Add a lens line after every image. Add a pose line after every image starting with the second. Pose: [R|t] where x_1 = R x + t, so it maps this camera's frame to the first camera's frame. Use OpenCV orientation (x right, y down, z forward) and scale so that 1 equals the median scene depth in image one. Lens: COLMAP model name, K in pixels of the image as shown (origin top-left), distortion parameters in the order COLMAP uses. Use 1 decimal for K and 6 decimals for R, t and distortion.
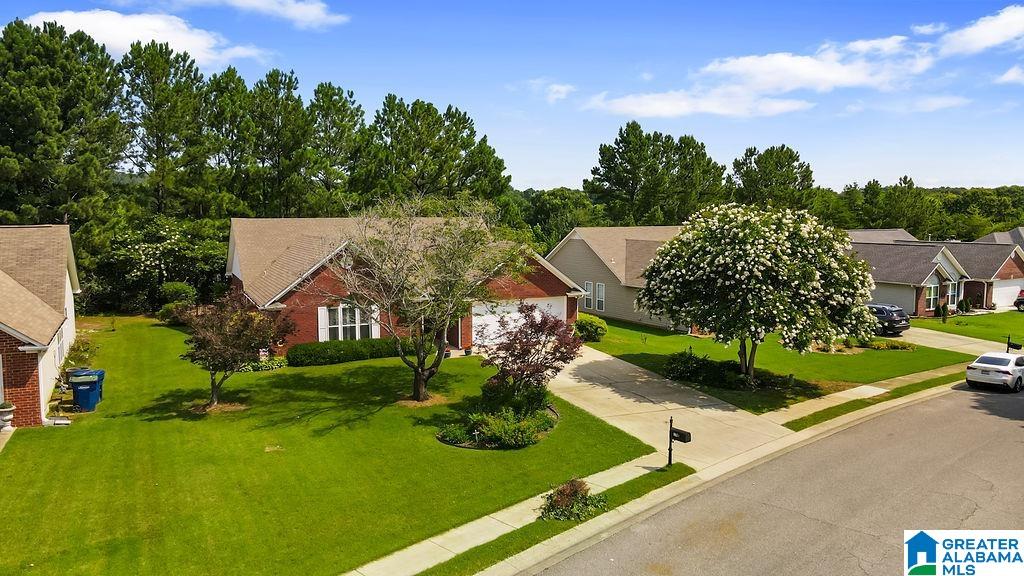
lens RADIAL K [[764.3, 0, 511.6], [0, 764.3, 293.0], [0, 0, 1]] dist [0.022906, -0.003982]
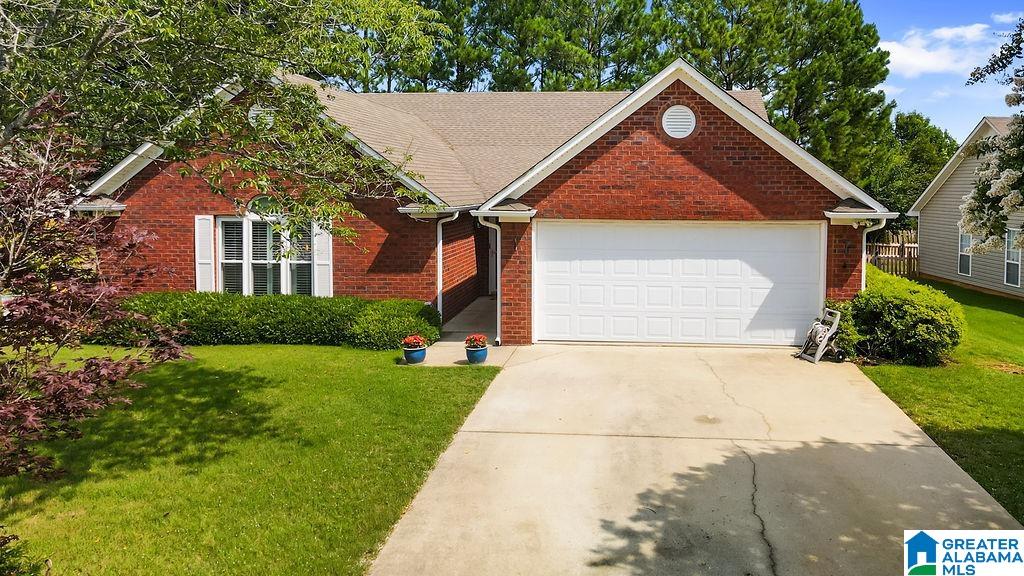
lens RADIAL K [[764.3, 0, 565.1], [0, 764.3, 232.8], [0, 0, 1]] dist [0.022906, -0.003982]
pose [[0.860662, 0.027914, -0.508411, 0.146453], [-0.062395, 0.996753, -0.050900, 0.034166], [0.505339, 0.075531, 0.859609, 0.647053]]
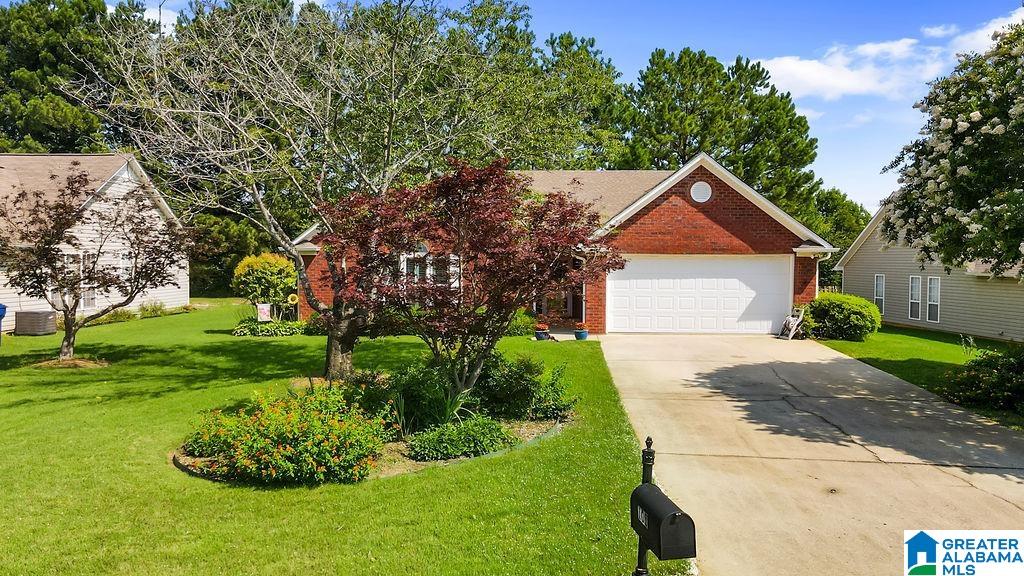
lens RADIAL K [[764.3, 0, 510.3], [0, 764.3, 289.8], [0, 0, 1]] dist [0.022906, -0.003982]
pose [[0.875834, 0.023268, -0.482051, 0.160204], [-0.058639, 0.996567, -0.058438, 0.073862], [0.479037, 0.079449, 0.874192, 0.423875]]
